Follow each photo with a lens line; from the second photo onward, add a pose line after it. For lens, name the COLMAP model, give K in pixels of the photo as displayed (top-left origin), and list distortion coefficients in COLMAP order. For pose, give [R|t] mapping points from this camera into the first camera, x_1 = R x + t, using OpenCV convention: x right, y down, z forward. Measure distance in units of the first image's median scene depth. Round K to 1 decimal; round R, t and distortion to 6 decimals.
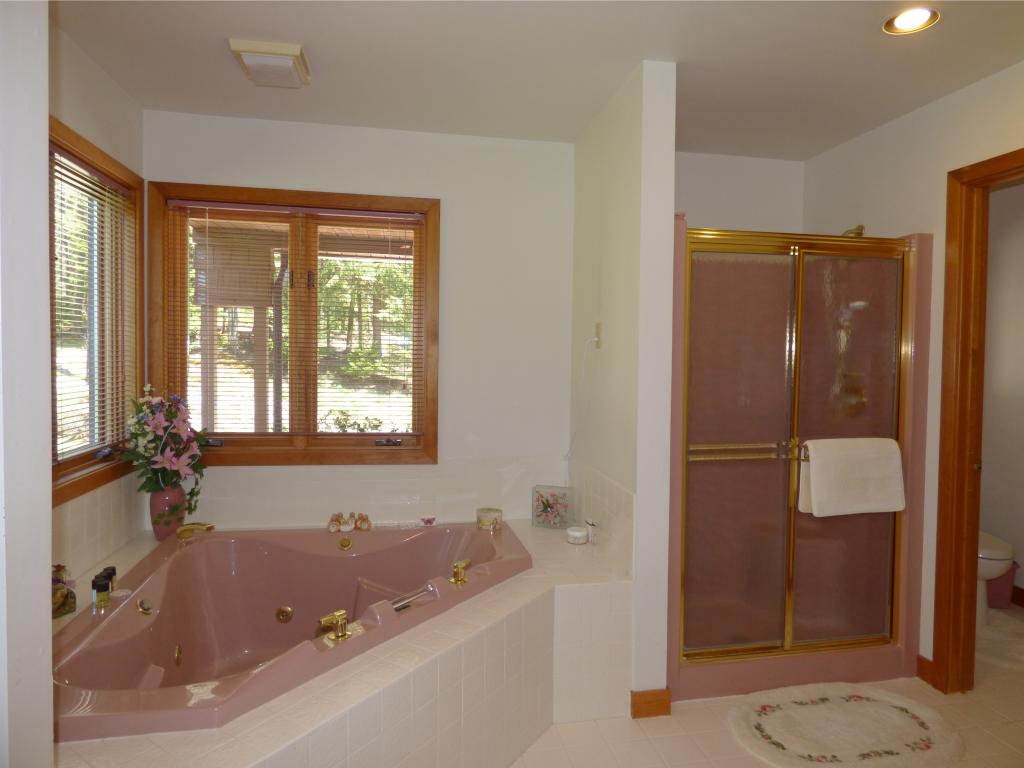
lens RADIAL K [[662.0, 0, 512.0], [0, 662.0, 384.0], [0, 0, 1]] dist [0.006393, 0.001766]
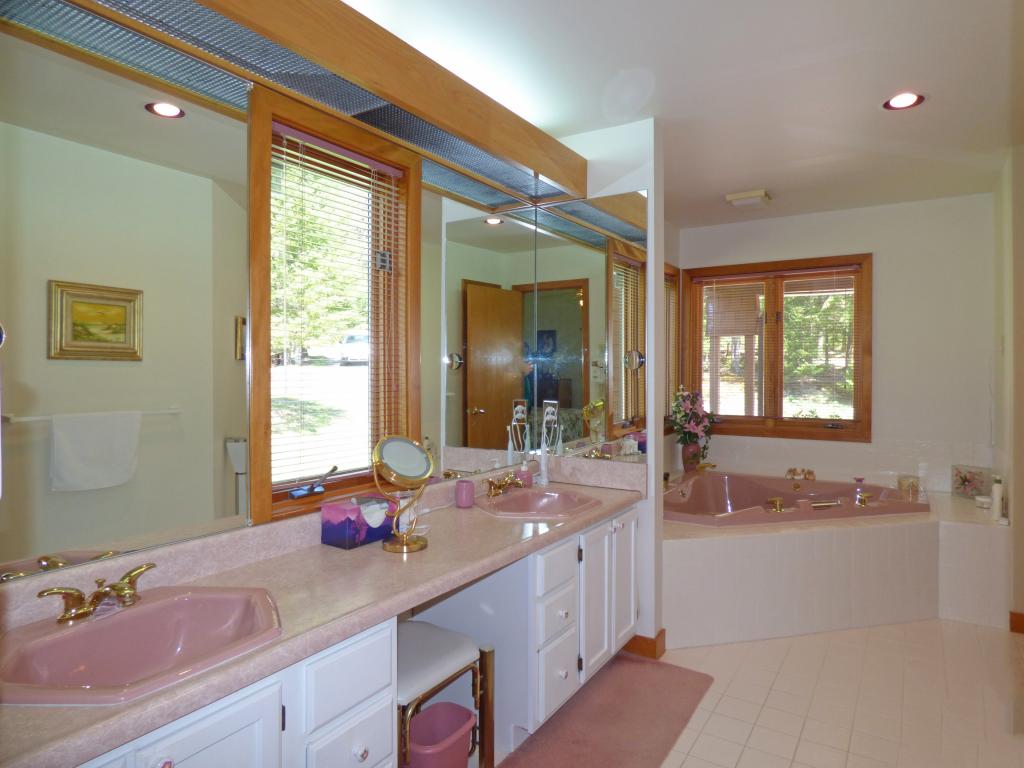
lens RADIAL K [[618.1, 0, 512.0], [0, 618.1, 384.0], [0, 0, 1]] dist [-0.004366, -0.034566]
pose [[0.731062, -0.004862, -0.682294, 0.237149], [-0.015033, 0.999617, -0.023231, 0.042746], [0.682146, 0.027240, 0.730709, -0.496779]]
